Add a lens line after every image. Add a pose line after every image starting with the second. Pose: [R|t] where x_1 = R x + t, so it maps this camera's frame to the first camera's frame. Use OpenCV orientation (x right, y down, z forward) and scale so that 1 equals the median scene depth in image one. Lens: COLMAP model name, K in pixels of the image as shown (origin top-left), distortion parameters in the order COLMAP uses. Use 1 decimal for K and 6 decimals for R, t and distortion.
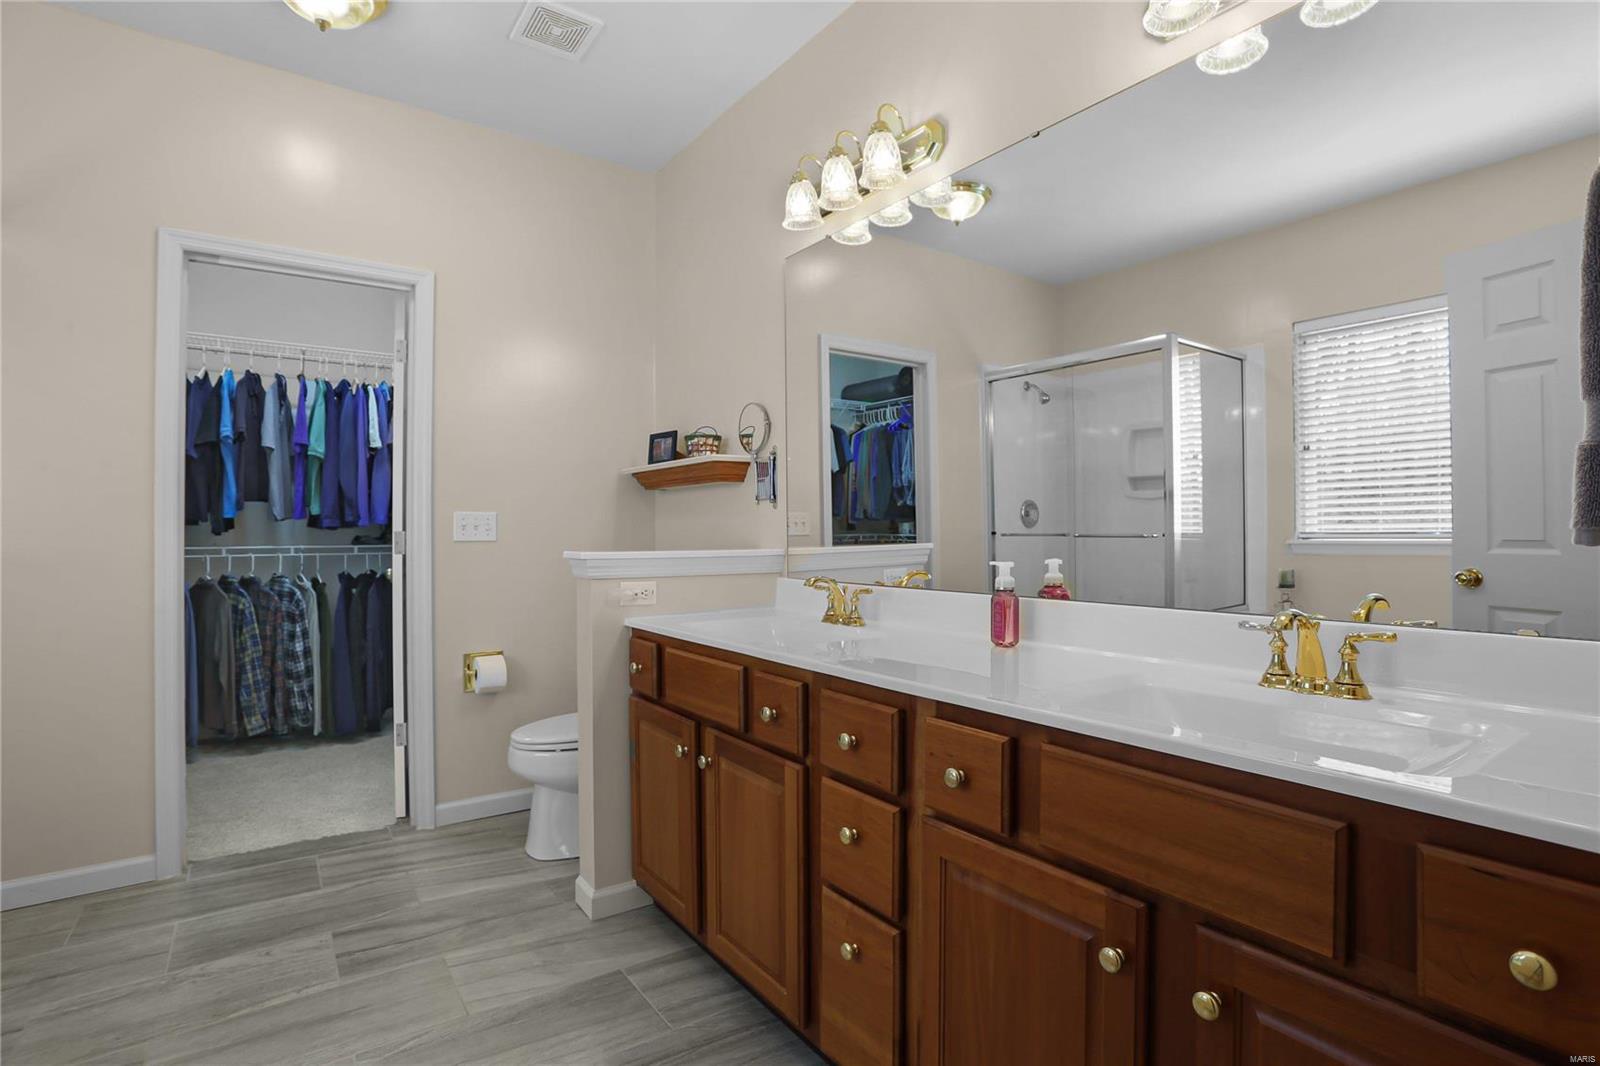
lens RADIAL K [[793.5, 0, 790.3], [0, 793.5, 530.2], [0, 0, 1]] dist [-0.076995, 0.032999]
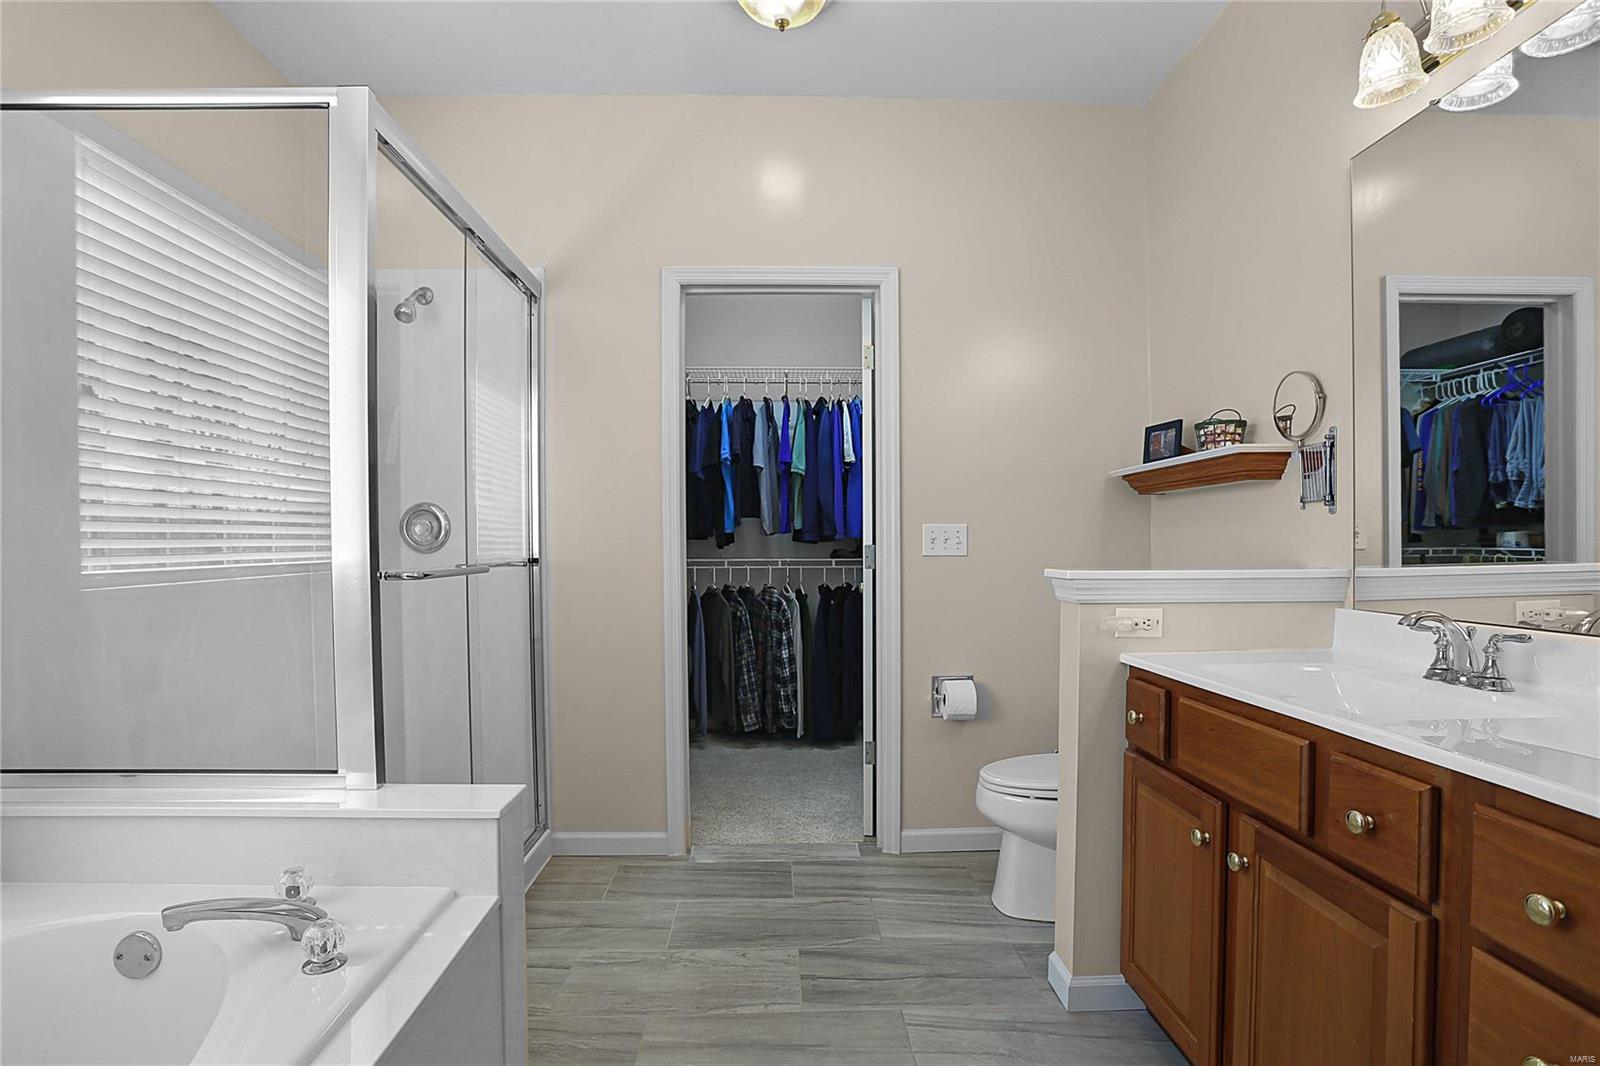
lens RADIAL K [[781.7, 0, 808.2], [0, 781.7, 550.9], [0, 0, 1]] dist [-0.079876, 0.029935]
pose [[0.848216, 0.003050, -0.529642, -0.056705], [0.001750, 0.999962, 0.008561, 0.000337], [0.529648, -0.008188, 0.848178, 0.149594]]
